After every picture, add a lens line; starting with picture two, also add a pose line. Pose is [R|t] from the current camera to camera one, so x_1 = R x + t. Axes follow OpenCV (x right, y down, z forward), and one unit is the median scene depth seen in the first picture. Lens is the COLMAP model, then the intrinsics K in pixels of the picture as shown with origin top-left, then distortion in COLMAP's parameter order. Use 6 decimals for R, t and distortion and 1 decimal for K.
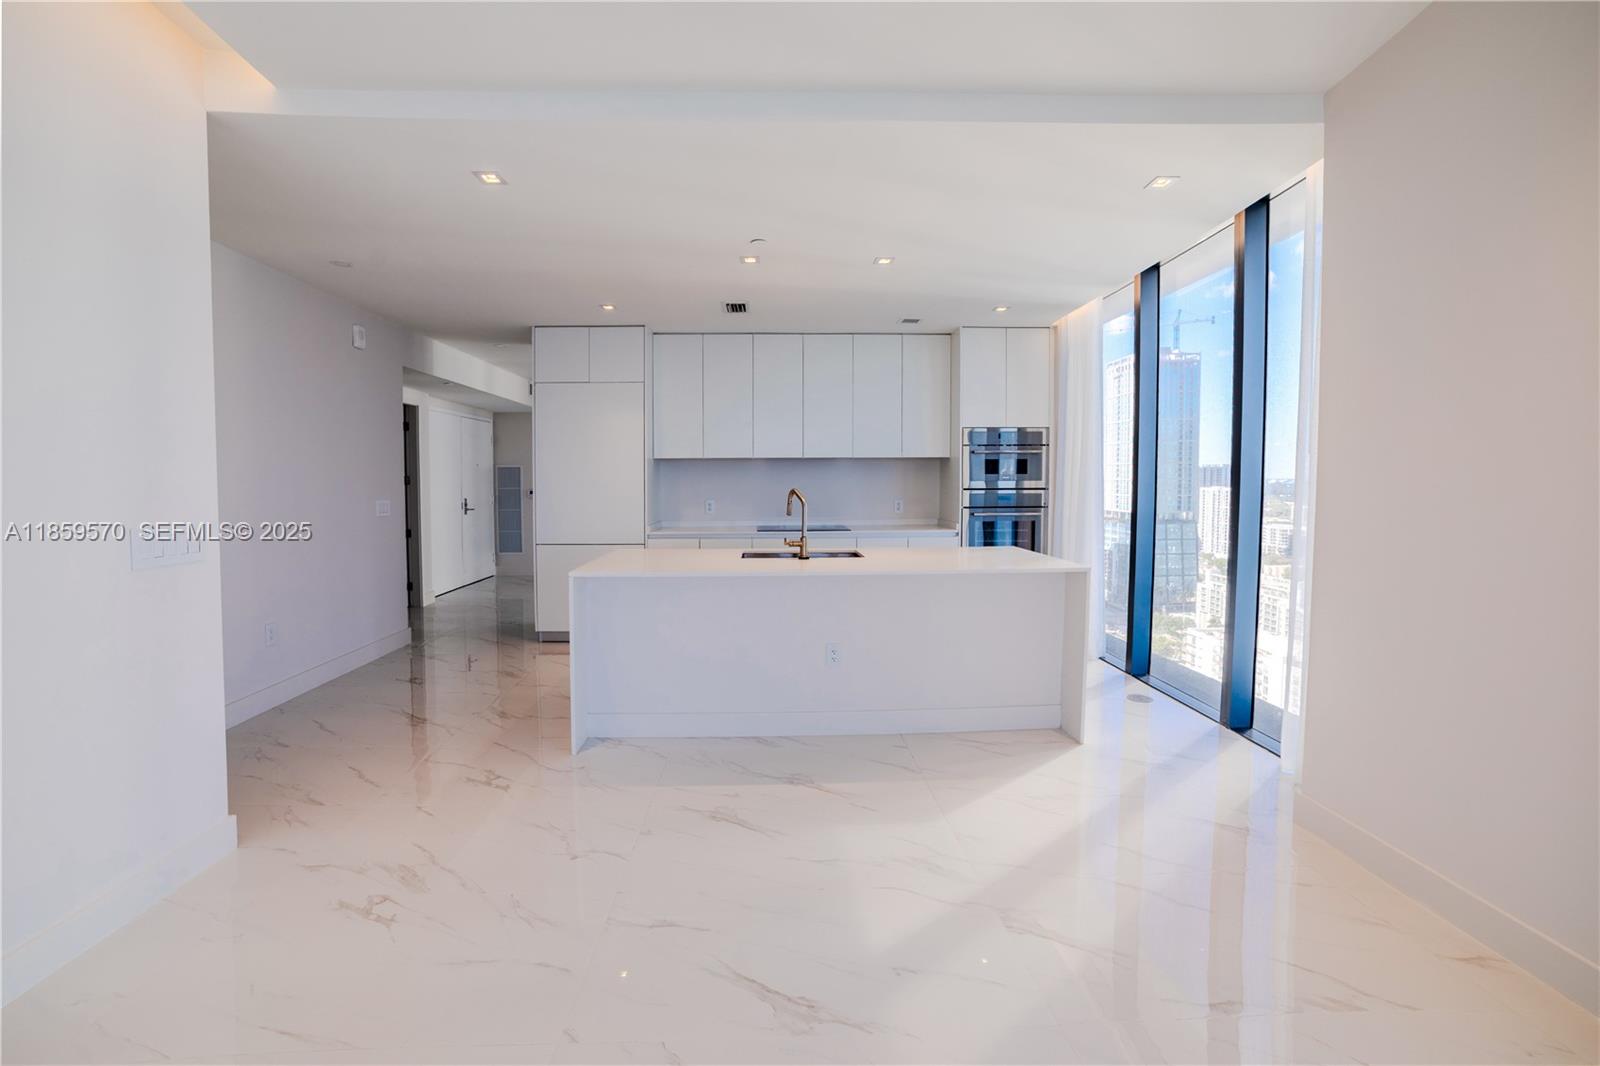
lens RADIAL K [[753.6, 0, 784.8], [0, 753.6, 537.5], [0, 0, 1]] dist [-0.000636, 0.000011]
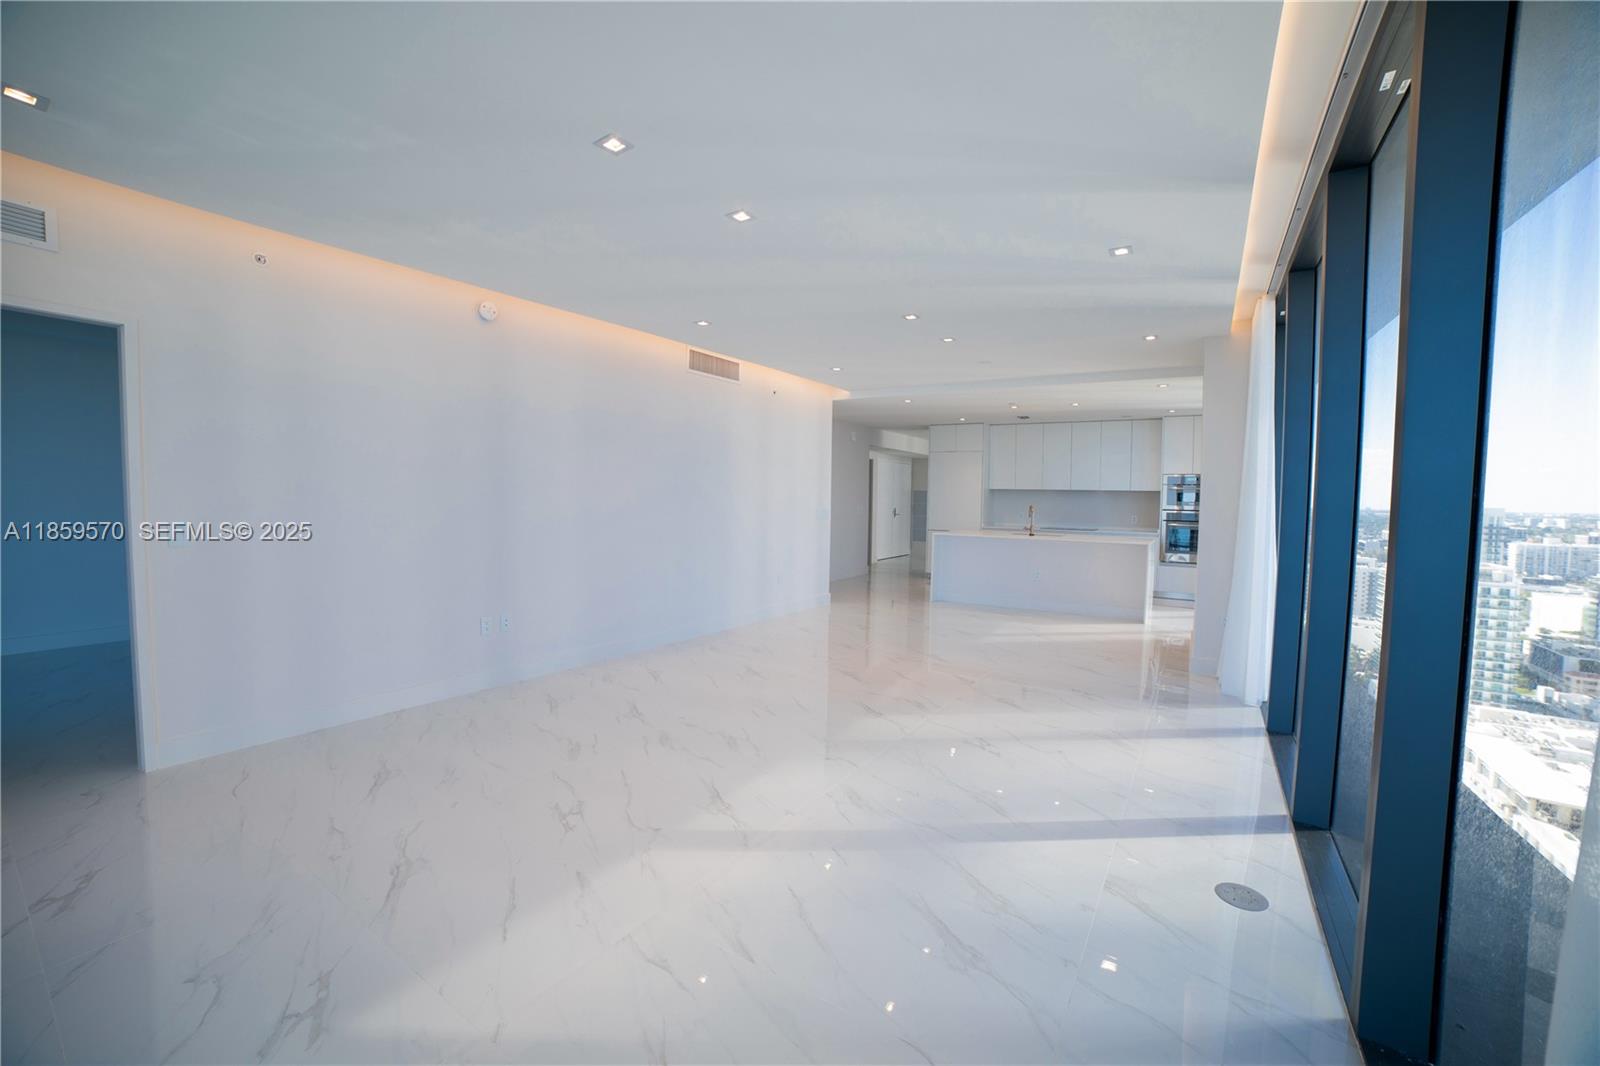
lens RADIAL K [[753.6, 0, 784.8], [0, 753.6, 537.5], [0, 0, 1]] dist [-0.000636, 0.000011]
pose [[0.853262, 0.044067, -0.519618, 0.398814], [-0.051038, 0.998696, 0.000888, 0.041560], [0.518979, 0.025762, 0.854398, -0.924423]]
